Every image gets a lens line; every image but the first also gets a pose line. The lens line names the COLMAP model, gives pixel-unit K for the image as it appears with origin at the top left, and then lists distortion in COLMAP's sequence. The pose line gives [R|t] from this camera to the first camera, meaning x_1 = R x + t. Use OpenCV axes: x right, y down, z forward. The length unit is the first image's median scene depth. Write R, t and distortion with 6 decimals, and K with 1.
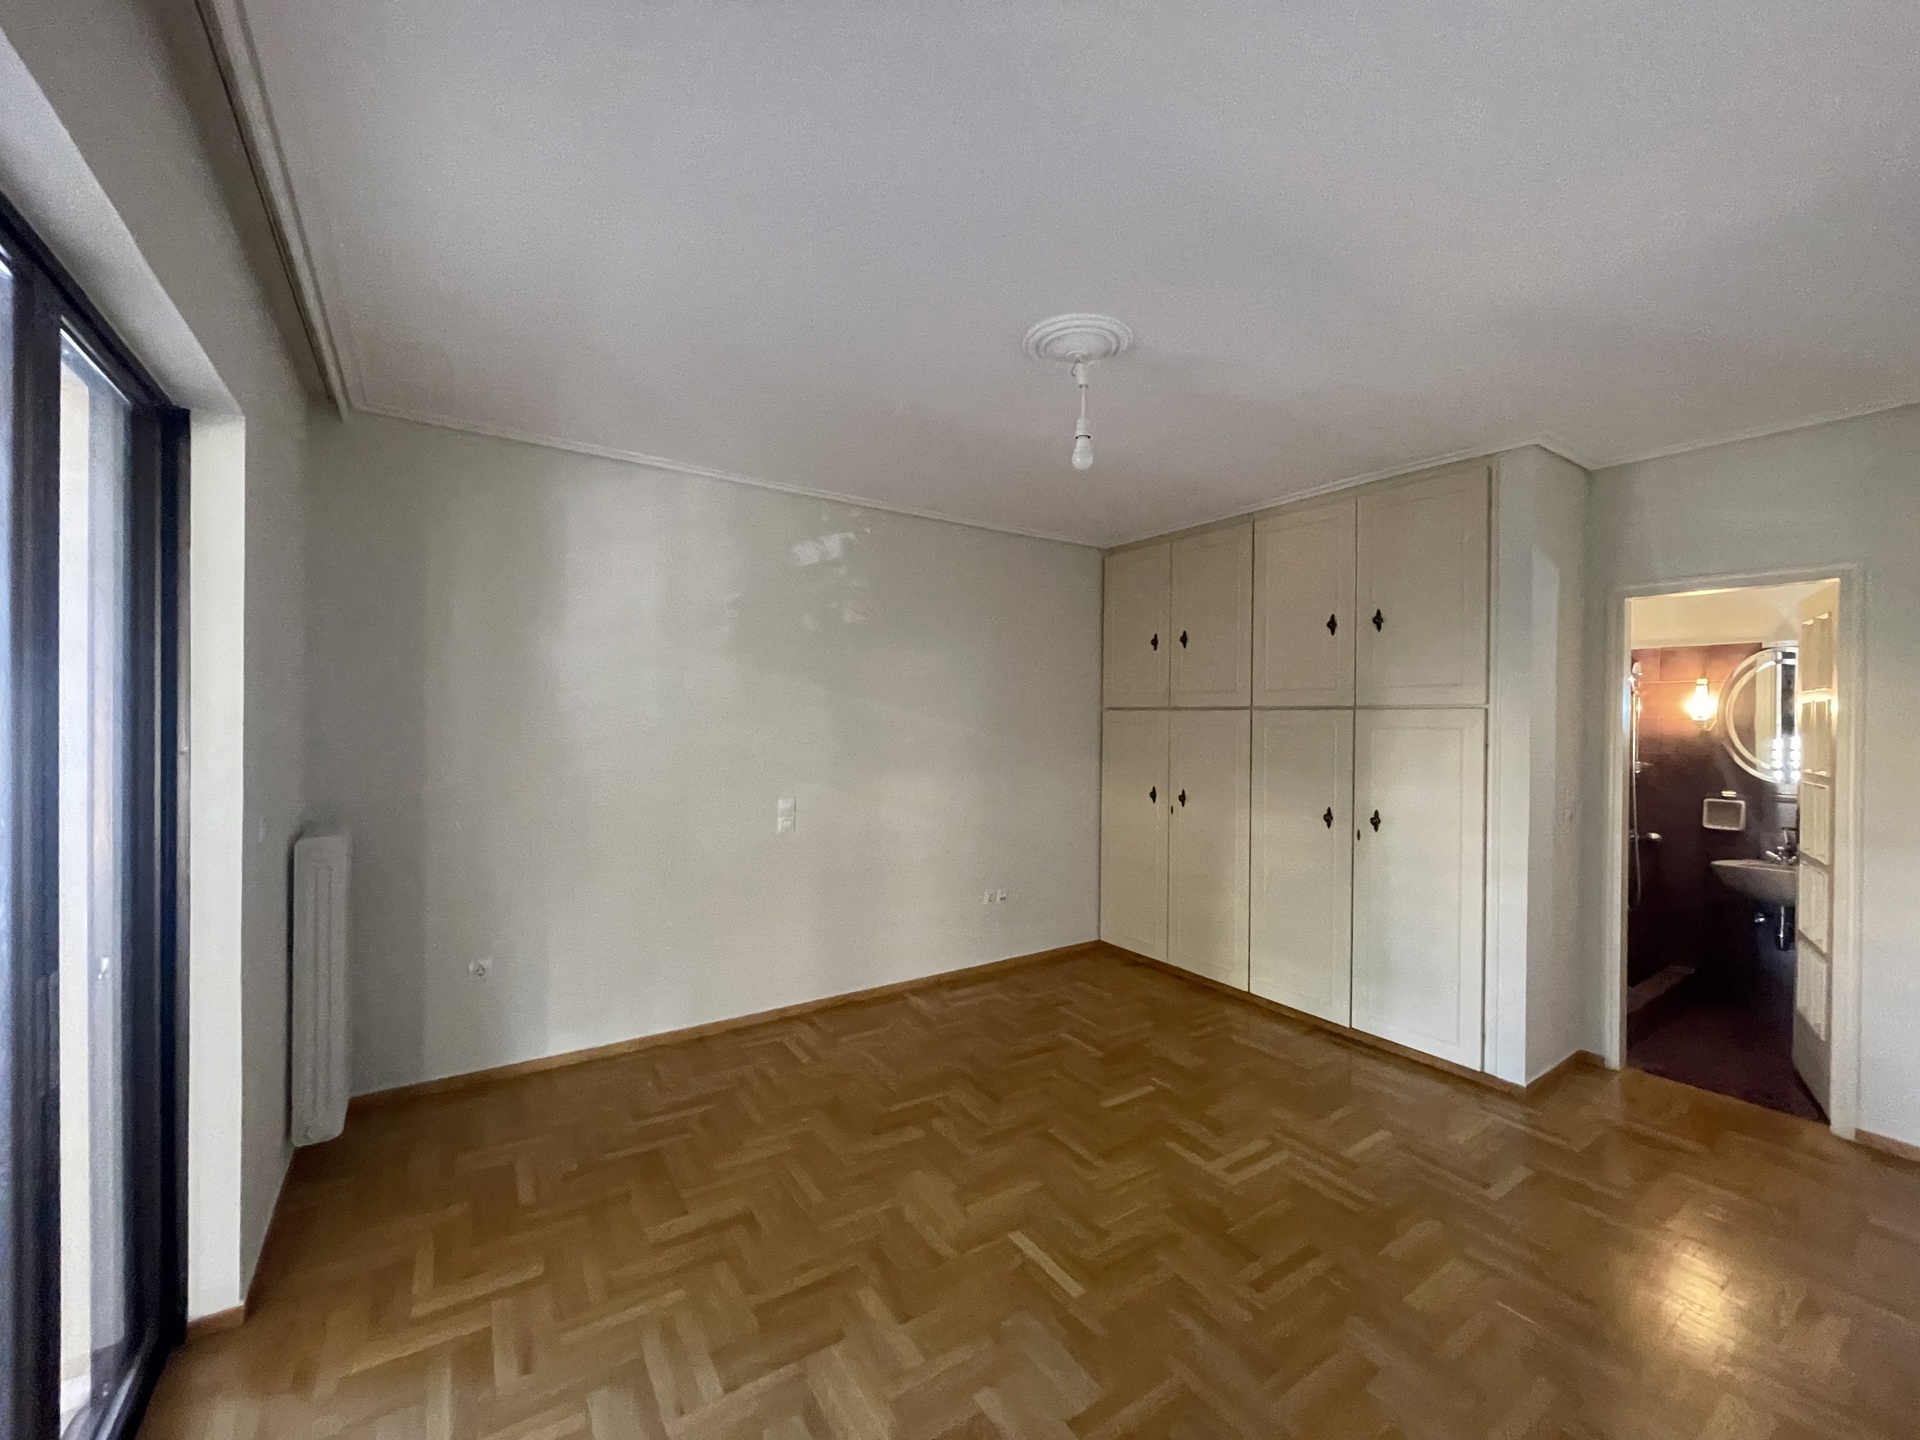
lens RADIAL K [[783.7, 0, 960.0], [0, 783.7, 720.0], [0, 0, 1]] dist [-0.000080, -0.000323]
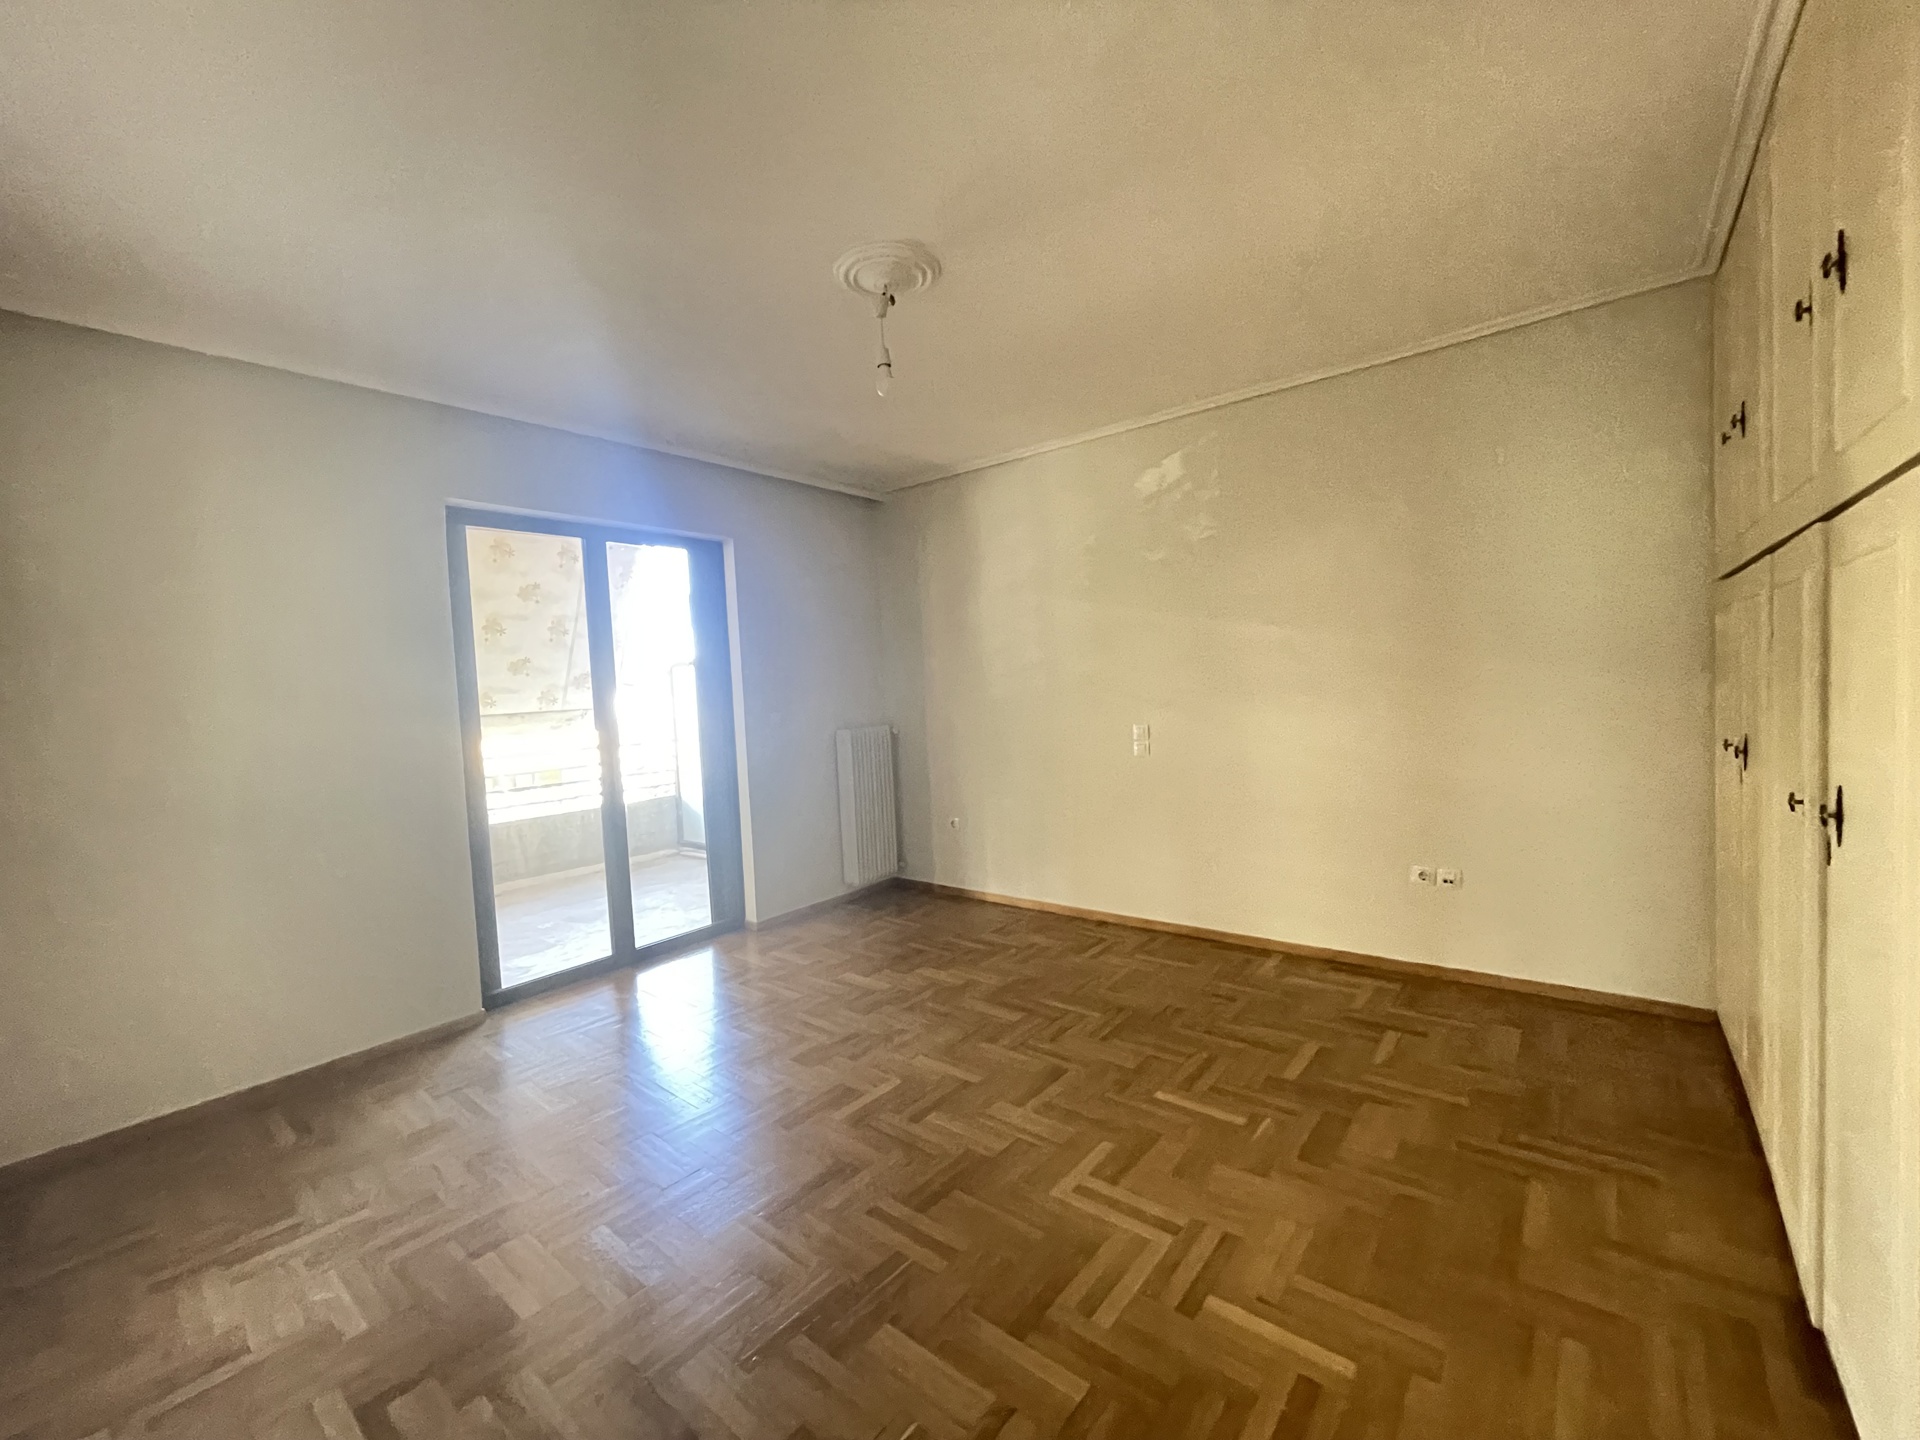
lens RADIAL K [[779.2, 0, 960.0], [0, 779.2, 720.0], [0, 0, 1]] dist [0.000755, -0.000302]
pose [[0.287289, 0.018947, -0.957657, 1.009064], [0.046551, 0.998347, 0.033717, 0.067212], [0.956712, -0.054266, 0.285932, 0.656503]]
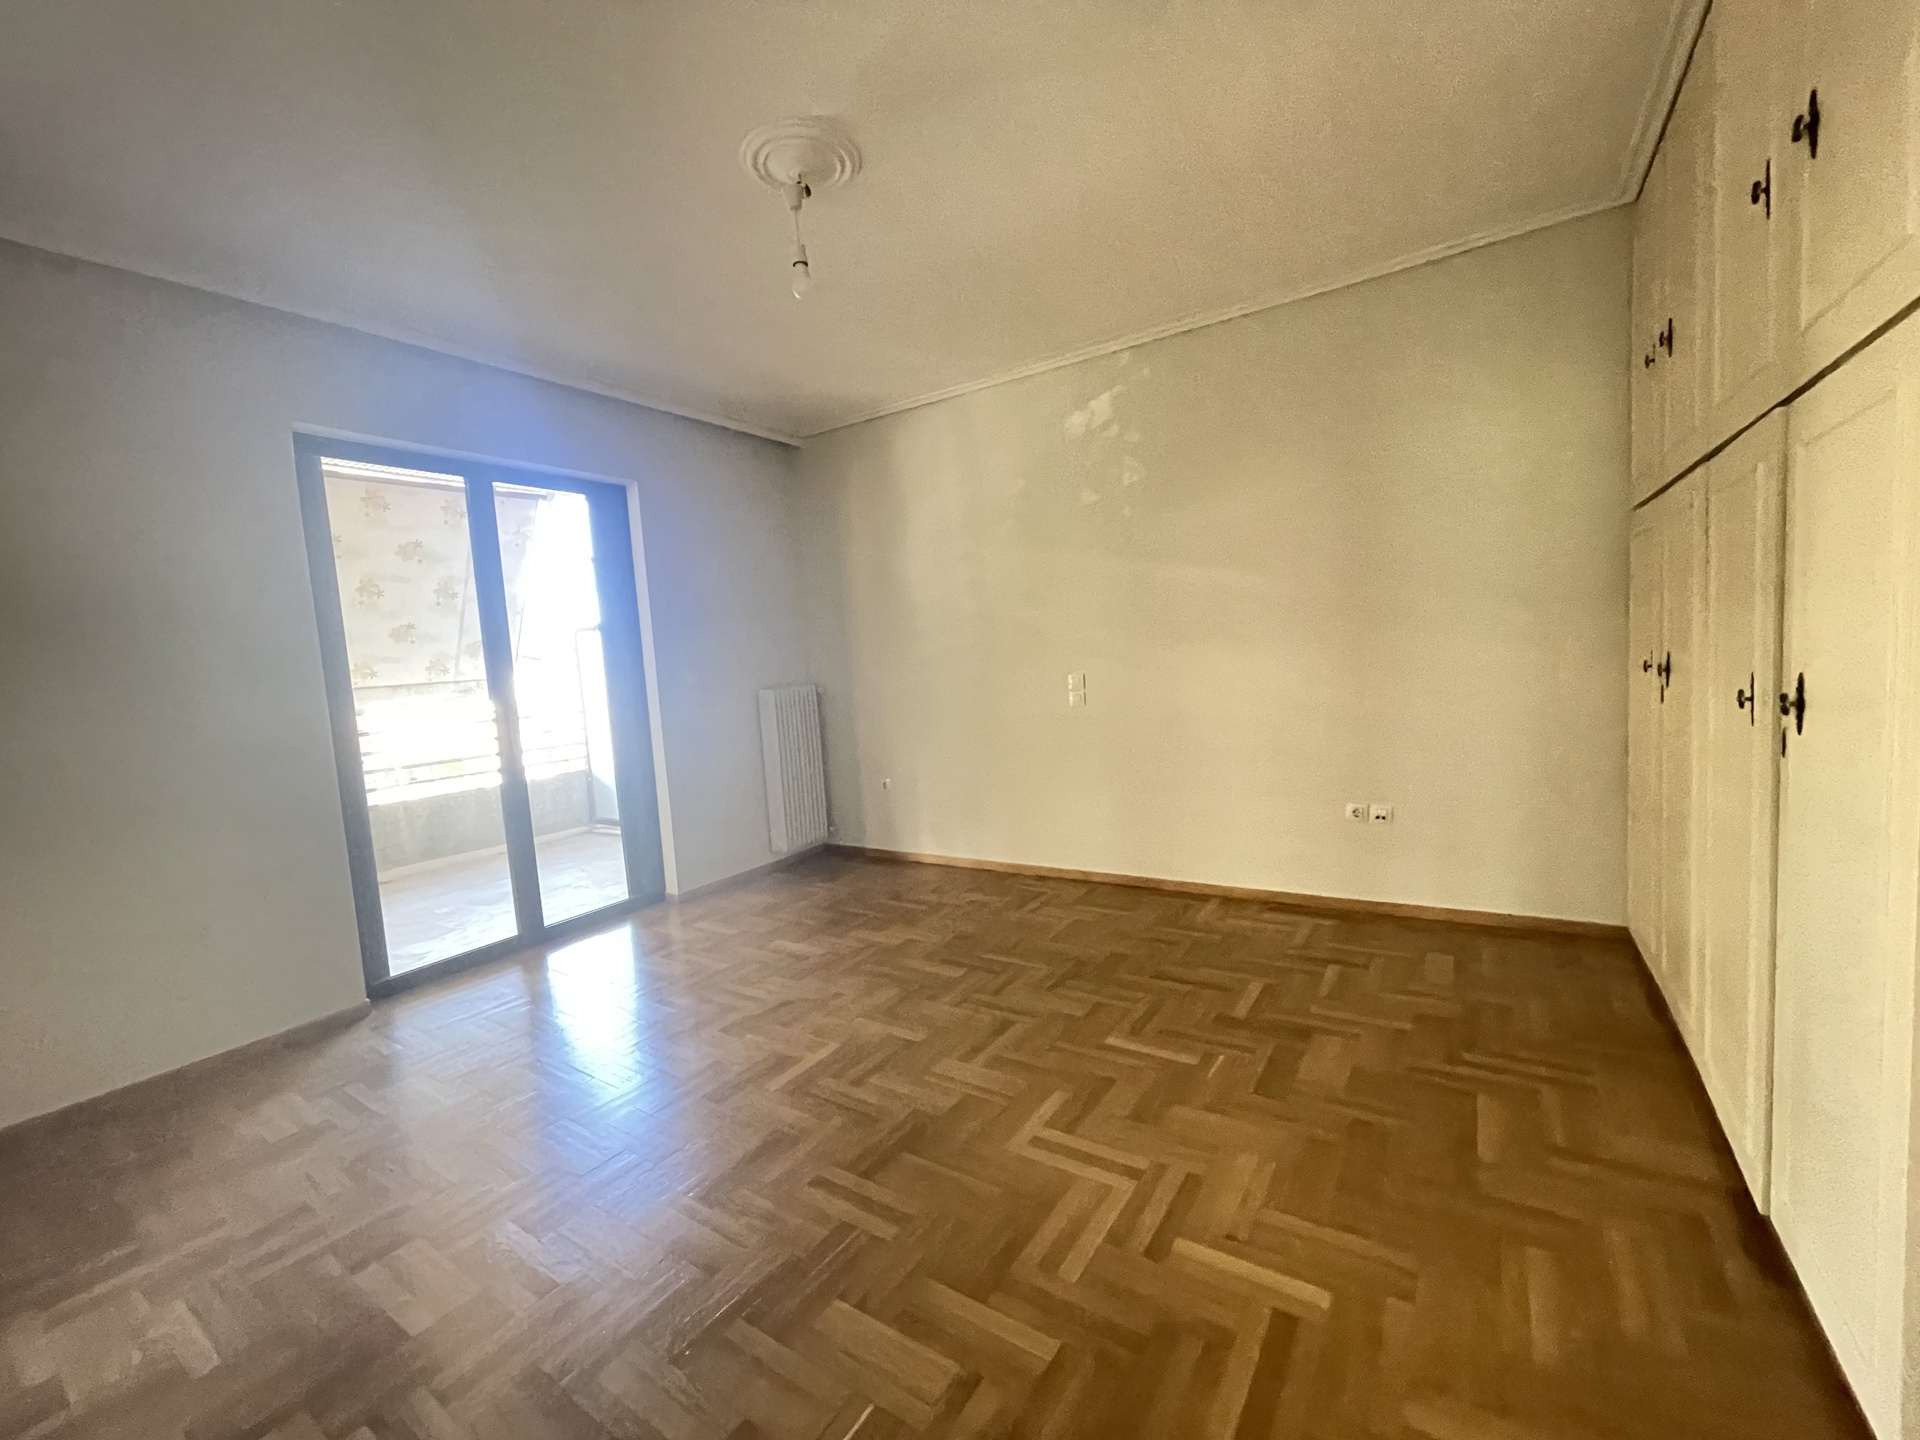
lens RADIAL K [[778.9, 0, 960.0], [0, 778.9, 720.0], [0, 0, 1]] dist [-0.001851, 0.000347]
pose [[0.379209, 0.041207, -0.924393, 0.948553], [0.065688, 0.995289, 0.071314, 0.110148], [0.922976, -0.087764, 0.374716, 0.659890]]
